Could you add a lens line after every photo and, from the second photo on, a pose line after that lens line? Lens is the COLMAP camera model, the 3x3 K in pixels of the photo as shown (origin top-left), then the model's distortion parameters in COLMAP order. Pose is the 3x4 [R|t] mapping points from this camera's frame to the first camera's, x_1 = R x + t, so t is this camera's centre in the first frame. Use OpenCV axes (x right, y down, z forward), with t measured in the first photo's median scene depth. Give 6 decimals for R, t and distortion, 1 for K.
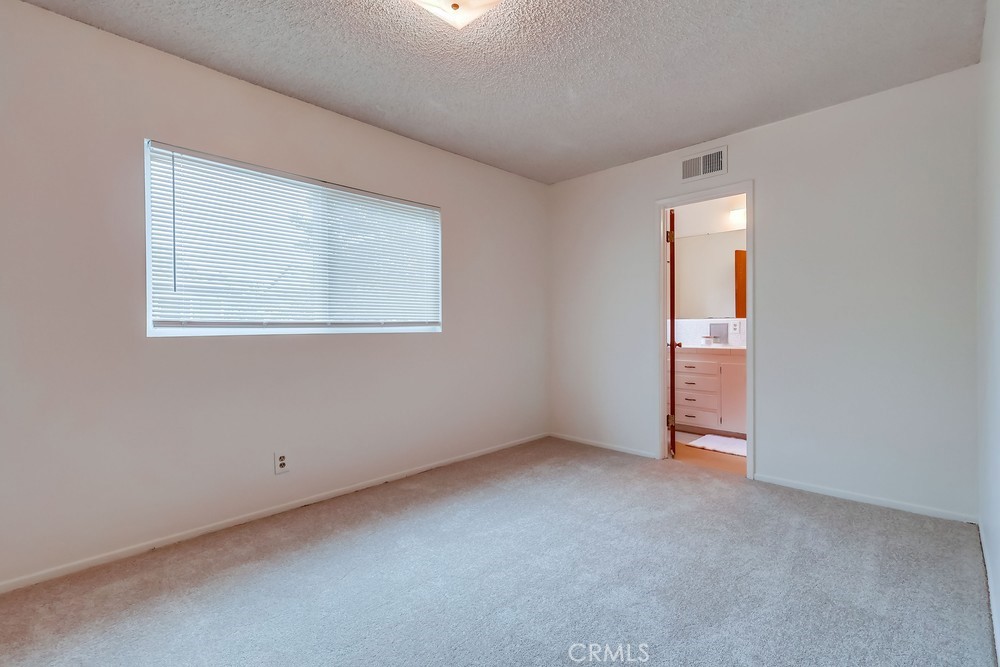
lens RADIAL K [[463.8, 0, 502.7], [0, 463.8, 332.5], [0, 0, 1]] dist [0.017664, 0.000256]
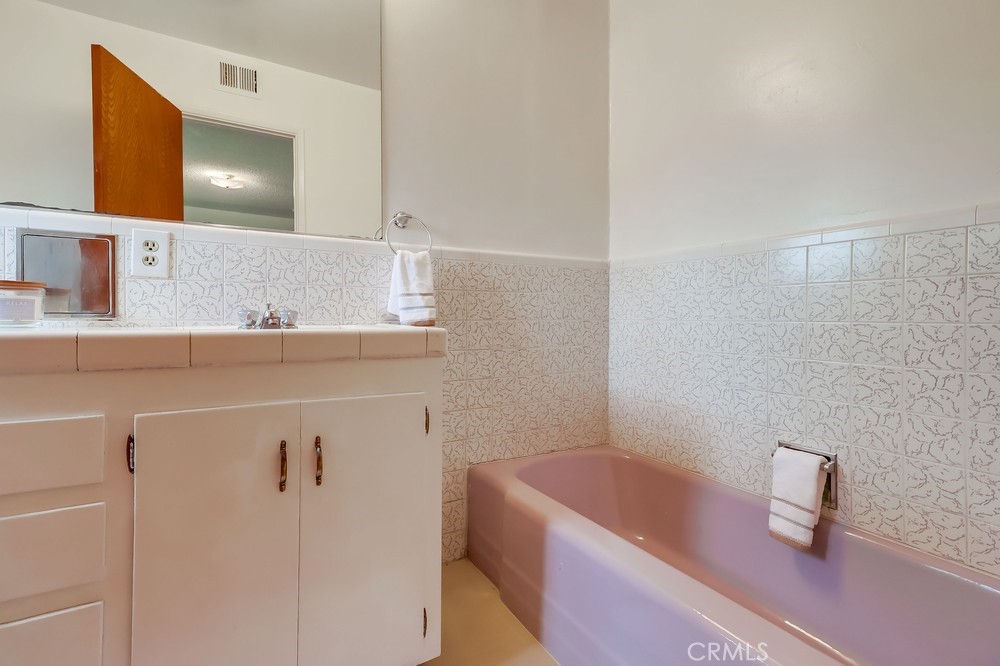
lens RADIAL K [[462.3, 0, 499.9], [0, 462.3, 321.5], [0, 0, 1]] dist [0.012272, 0.000267]
pose [[0.275986, 0.001117, 0.961161, 0.300713], [-0.002781, 0.999996, -0.000364, 0.025906], [-0.961158, -0.002573, 0.275988, 0.734270]]
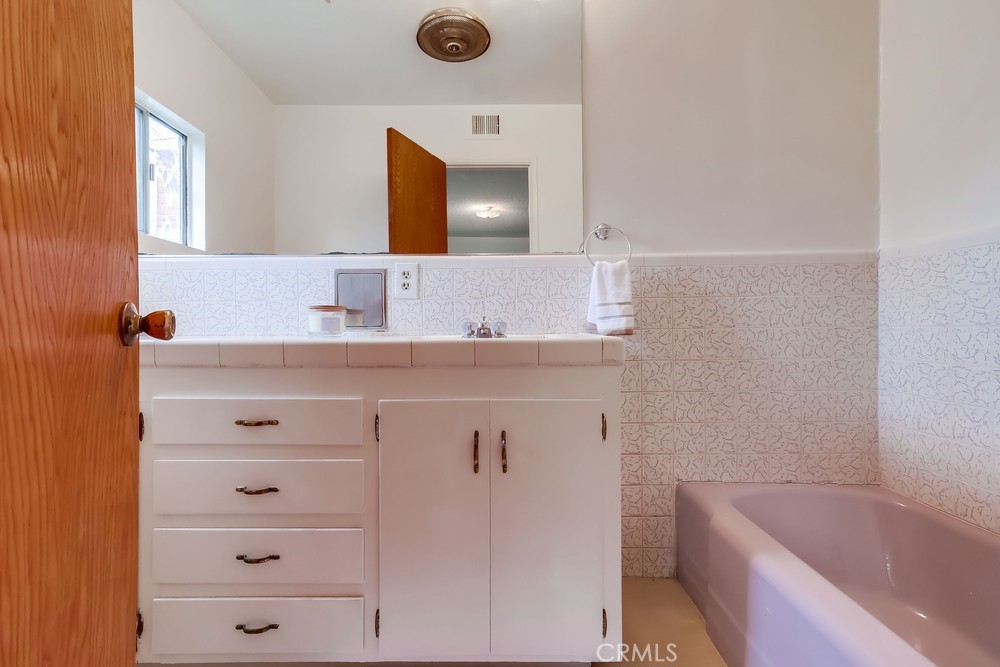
lens RADIAL K [[463.8, 0, 502.7], [0, 463.8, 332.5], [0, 0, 1]] dist [0.017664, 0.000256]
pose [[0.723003, -0.006784, 0.690812, 0.310842], [0.005145, 0.999977, 0.004435, 0.025558], [-0.690826, 0.000347, 0.723021, 0.696847]]
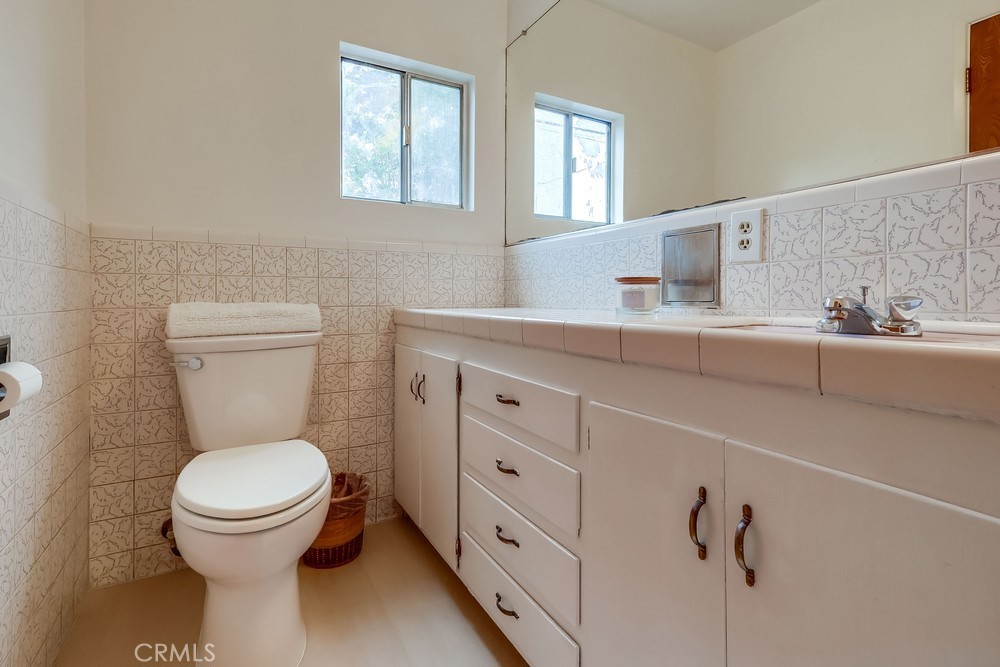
lens RADIAL K [[476.6, 0, 497.8], [0, 476.6, 299.9], [0, 0, 1]] dist [0.028796, 0.000223]
pose [[0.956410, 0.003634, -0.292004, 0.445939], [-0.003320, 0.999993, 0.001570, 0.021054], [0.292007, -0.000532, 0.956416, 0.722024]]
